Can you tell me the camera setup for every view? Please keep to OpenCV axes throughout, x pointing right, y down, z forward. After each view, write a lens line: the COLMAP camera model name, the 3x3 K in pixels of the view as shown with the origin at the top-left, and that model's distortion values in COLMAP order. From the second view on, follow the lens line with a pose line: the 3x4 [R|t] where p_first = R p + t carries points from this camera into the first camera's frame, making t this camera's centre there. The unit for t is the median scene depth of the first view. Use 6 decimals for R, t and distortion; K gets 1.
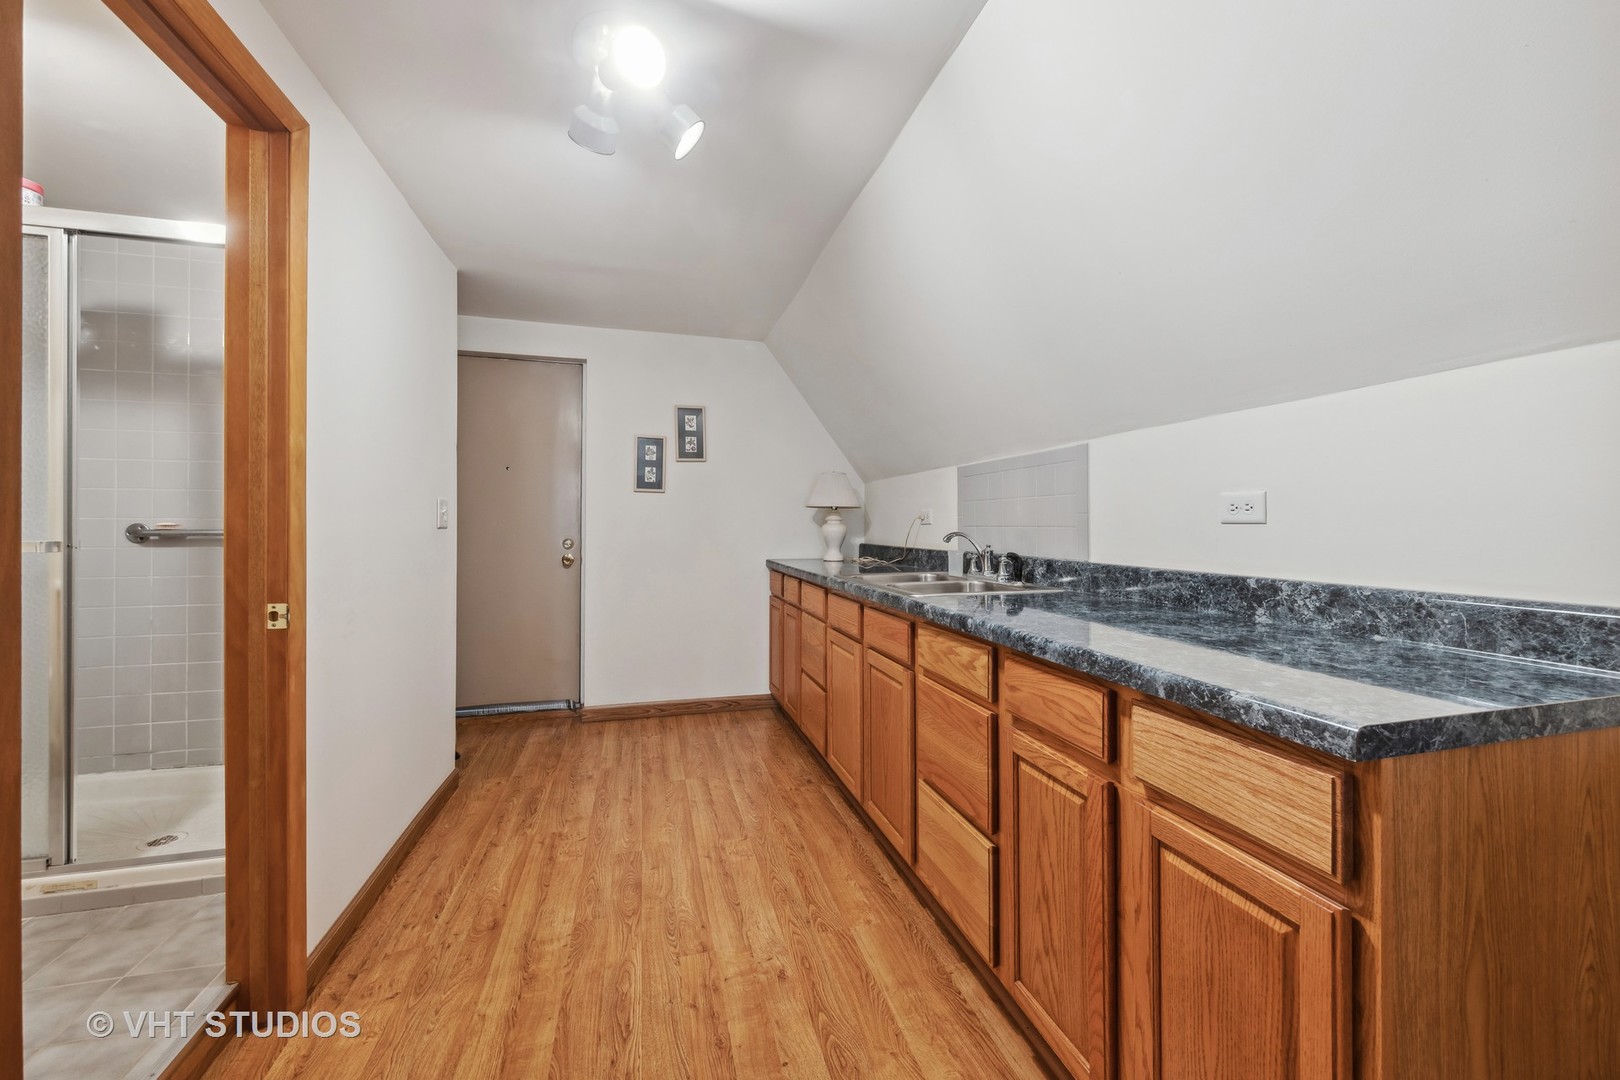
lens RADIAL K [[598.7, 0, 811.6], [0, 598.7, 529.3], [0, 0, 1]] dist [-0.003355, -0.000212]
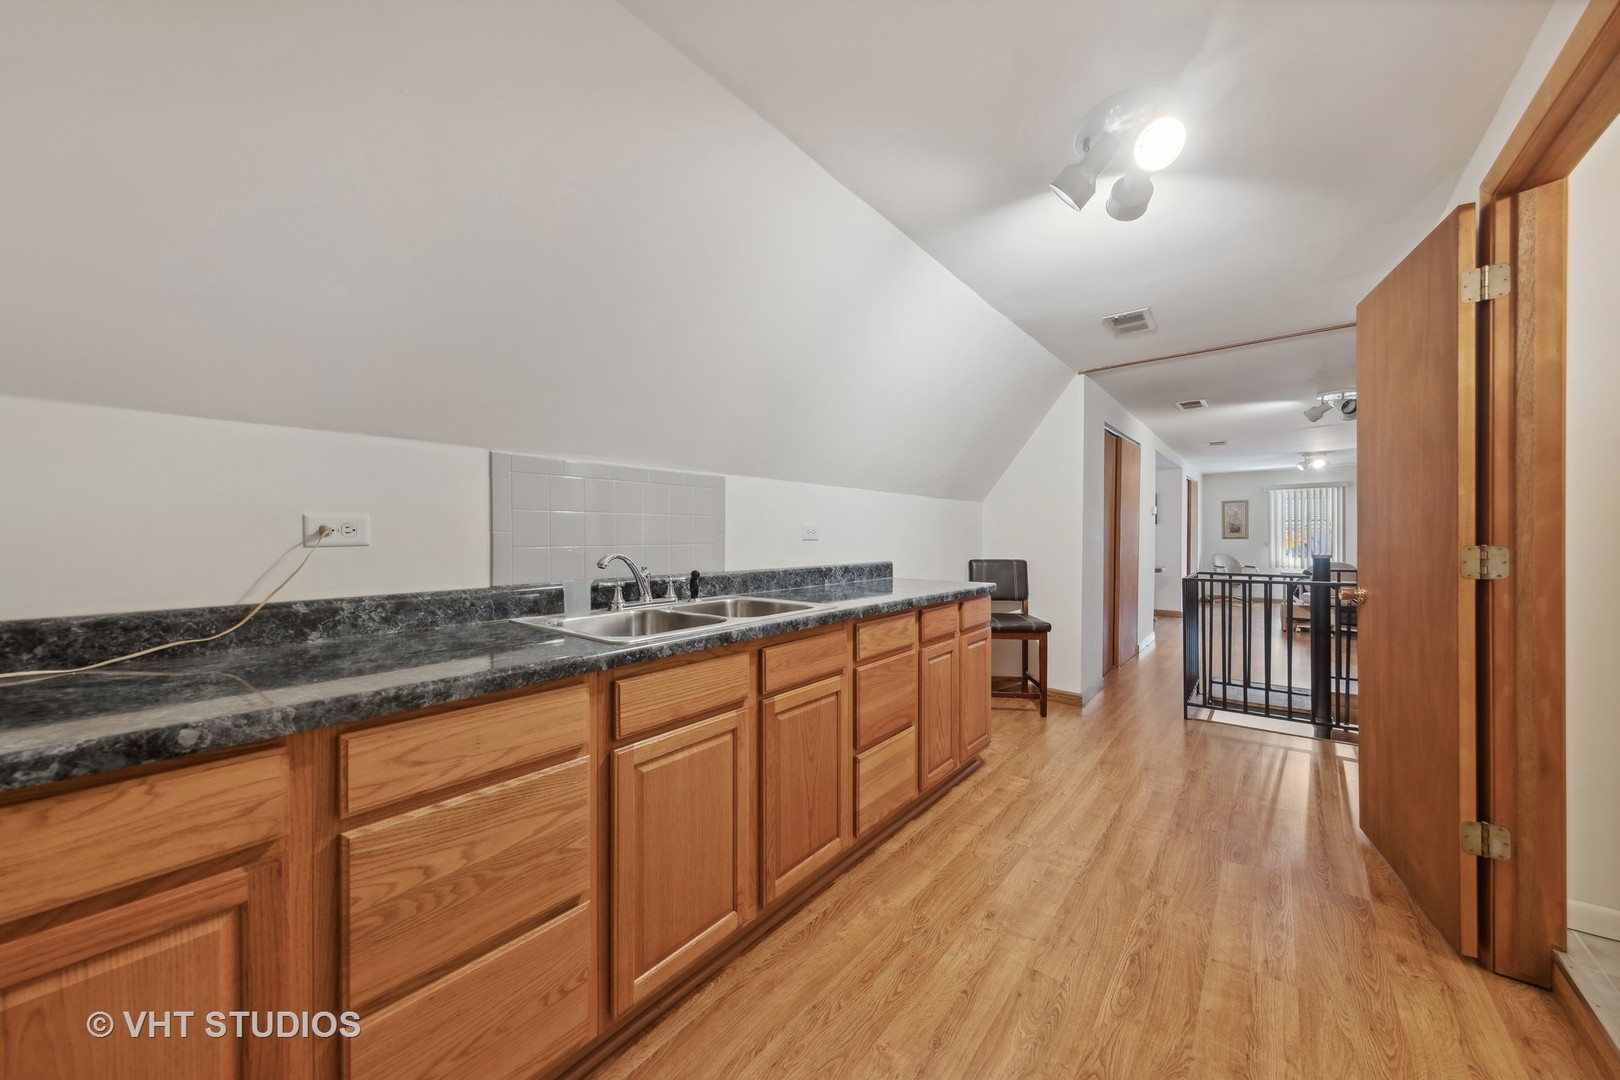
lens RADIAL K [[561.0, 0, 809.3], [0, 561.0, 537.6], [0, 0, 1]] dist [0.002554, 0.000347]
pose [[-0.562785, -0.004714, 0.826590, -0.806751], [0.001429, 0.999977, 0.006675, -0.029970], [-0.826602, 0.004938, -0.562765, 2.002758]]
